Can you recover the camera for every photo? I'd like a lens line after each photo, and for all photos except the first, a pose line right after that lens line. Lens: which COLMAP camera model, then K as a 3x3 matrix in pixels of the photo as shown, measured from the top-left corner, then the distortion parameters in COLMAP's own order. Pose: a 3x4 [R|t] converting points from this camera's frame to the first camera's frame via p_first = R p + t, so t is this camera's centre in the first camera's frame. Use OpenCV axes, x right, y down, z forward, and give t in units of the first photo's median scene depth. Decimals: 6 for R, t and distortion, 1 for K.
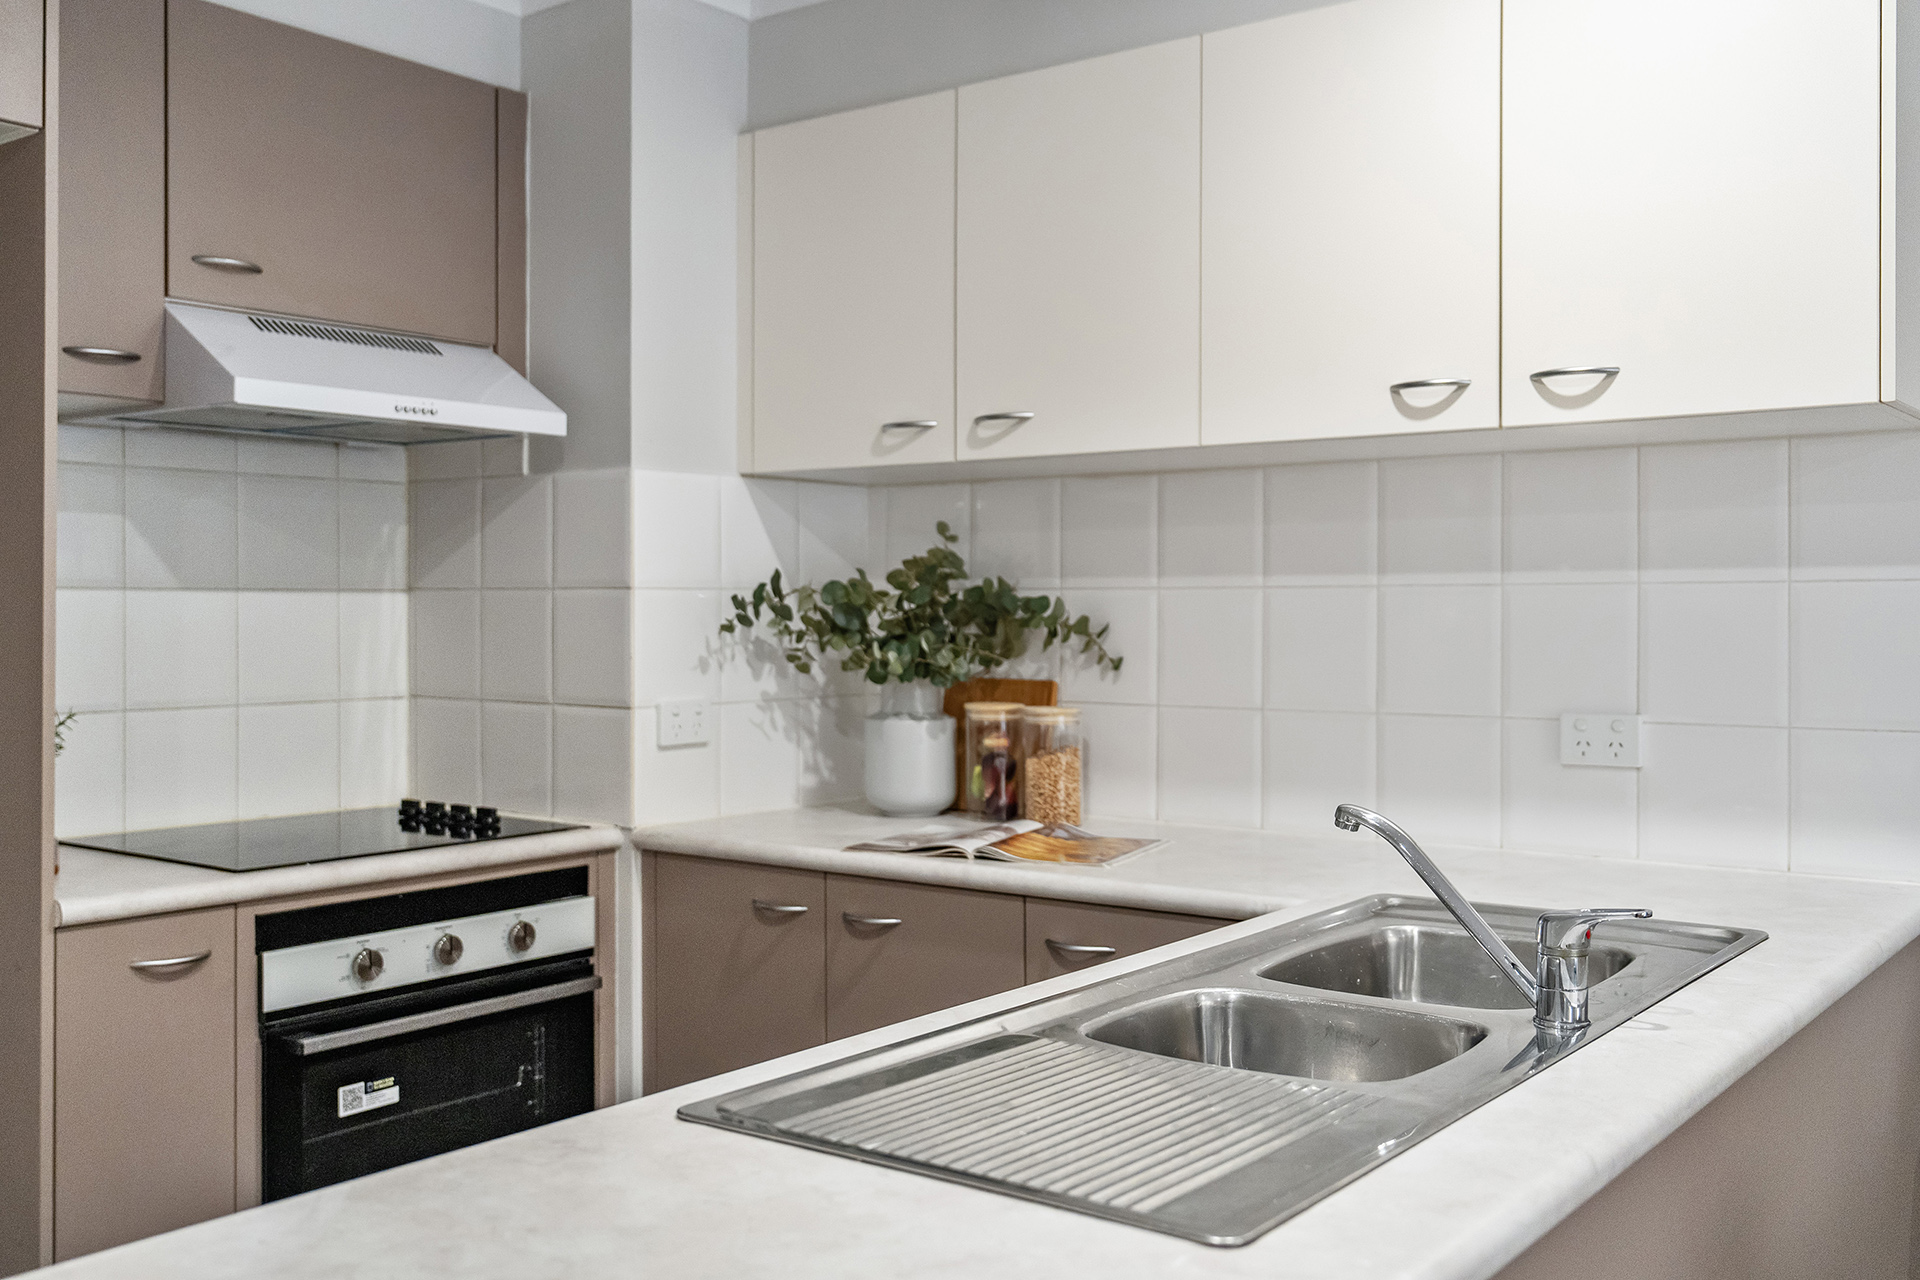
lens RADIAL K [[1776.8, 0, 967.5], [0, 1776.8, 634.5], [0, 0, 1]] dist [-0.016124, 0.000000]
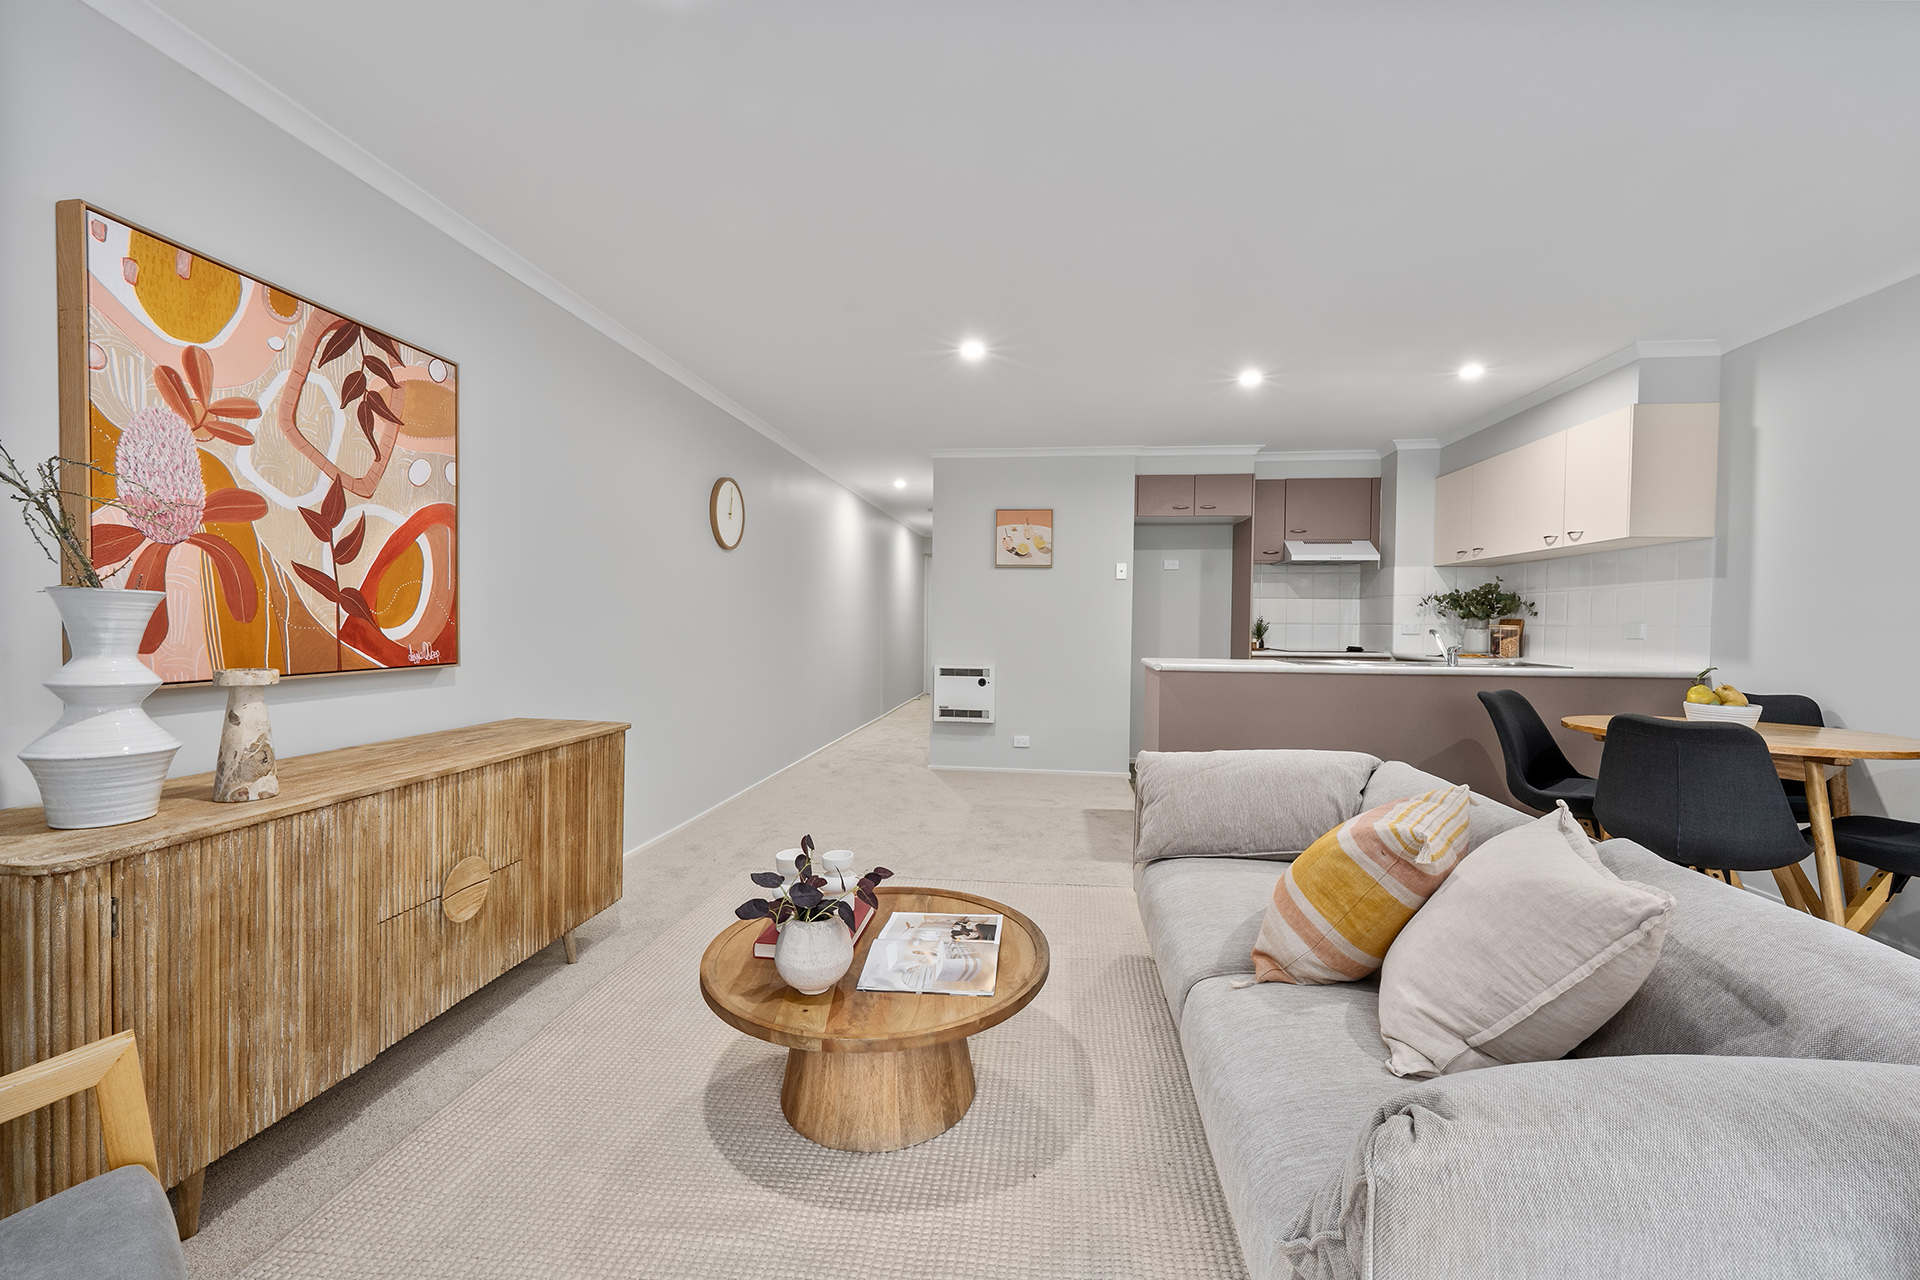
lens RADIAL K [[772.2, 0, 955.8], [0, 772.2, 634.4], [0, 0, 1]] dist [-0.000699, -0.001820]
pose [[0.494310, 0.020772, -0.869037, 0.884724], [-0.025973, 0.999621, 0.009120, 0.075896], [0.868898, 0.018064, 0.494662, -0.796272]]
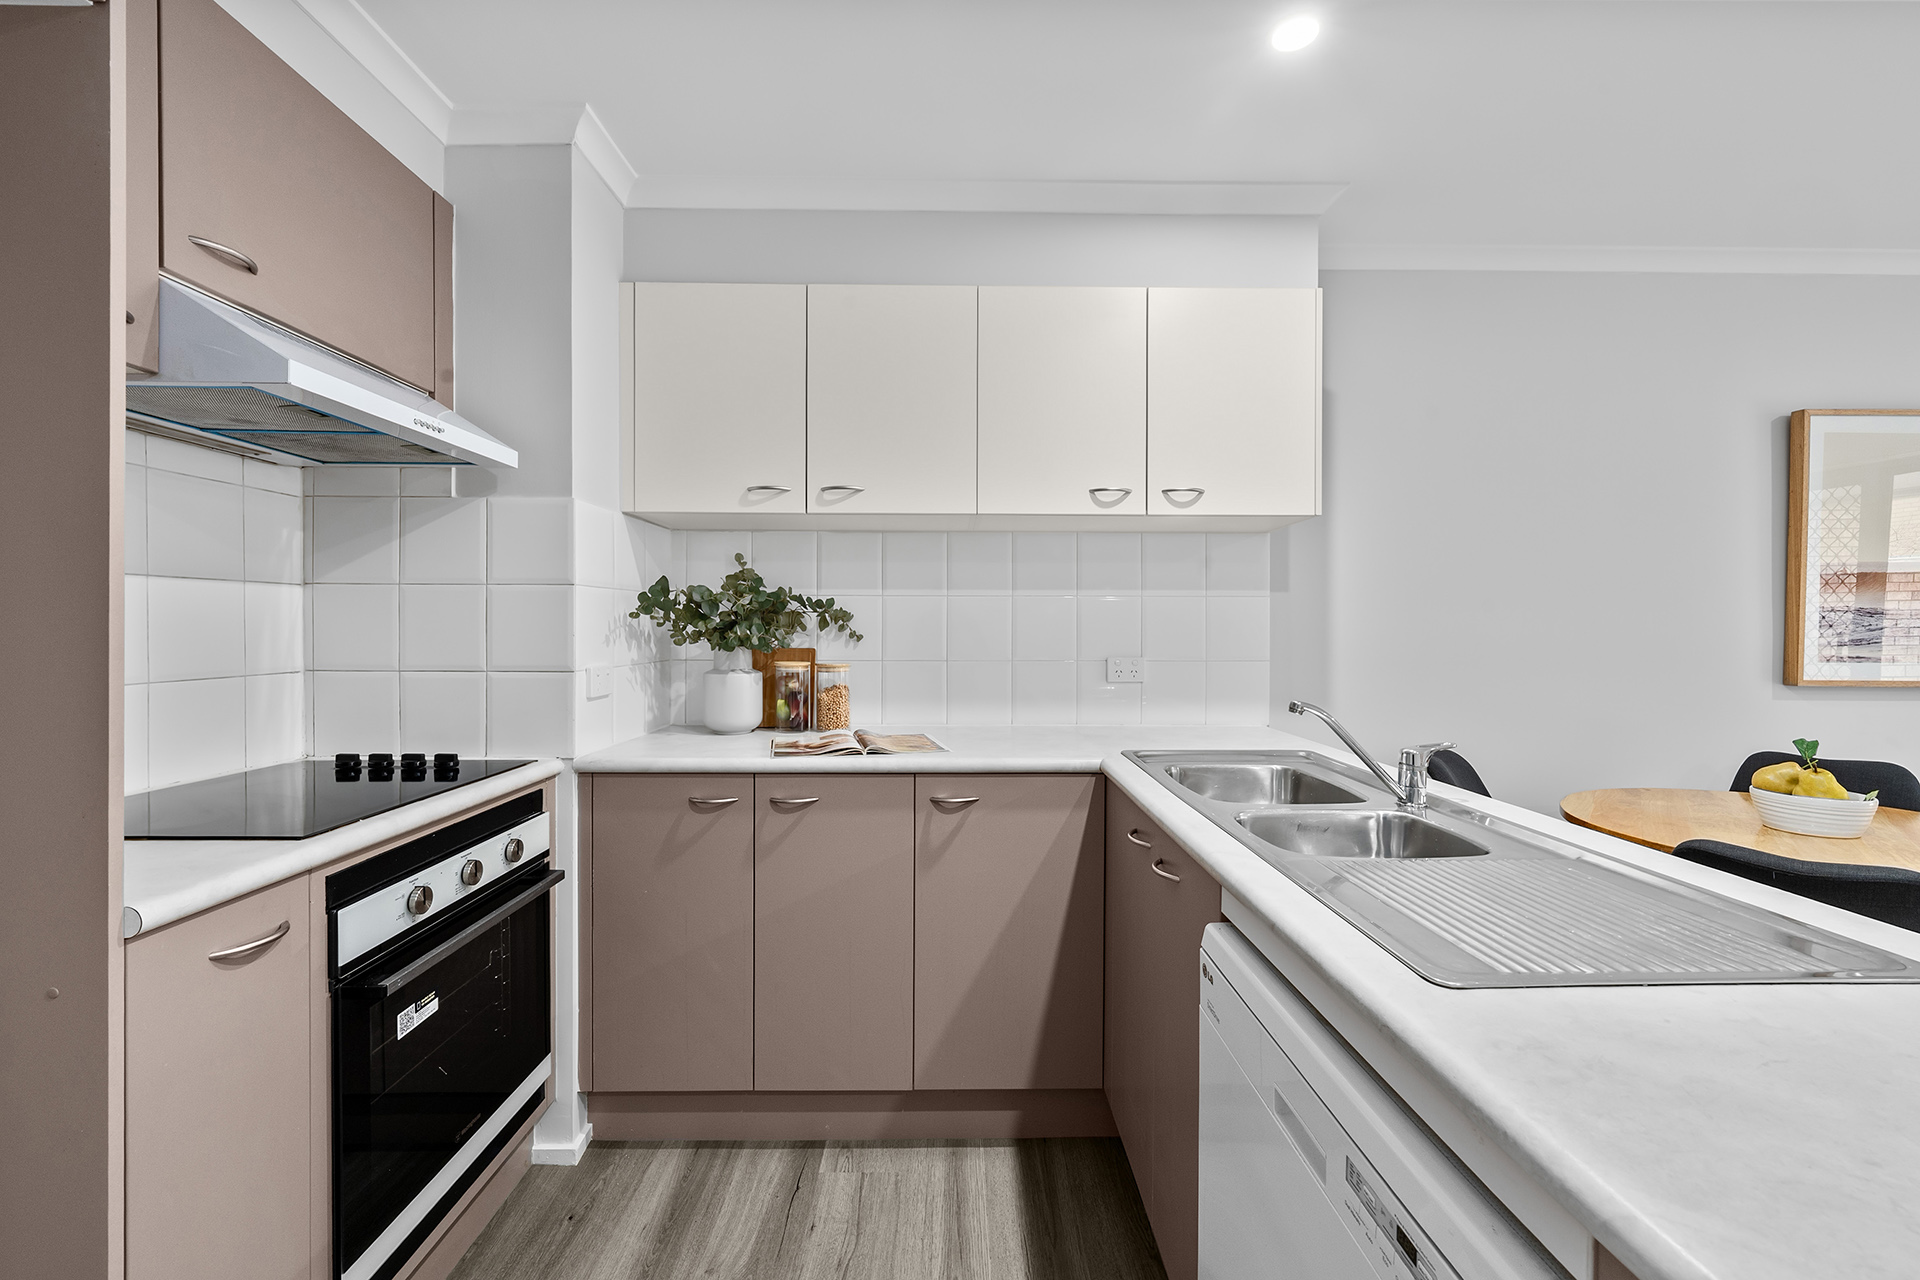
lens RADIAL K [[772.2, 0, 961.9], [0, 772.2, 637.6], [0, 0, 1]] dist [-0.000699, -0.001820]
pose [[0.791649, -0.007318, 0.610932, -0.318596], [0.006407, 0.999973, 0.003676, 0.014797], [-0.610943, 0.001004, 0.791674, 0.340989]]
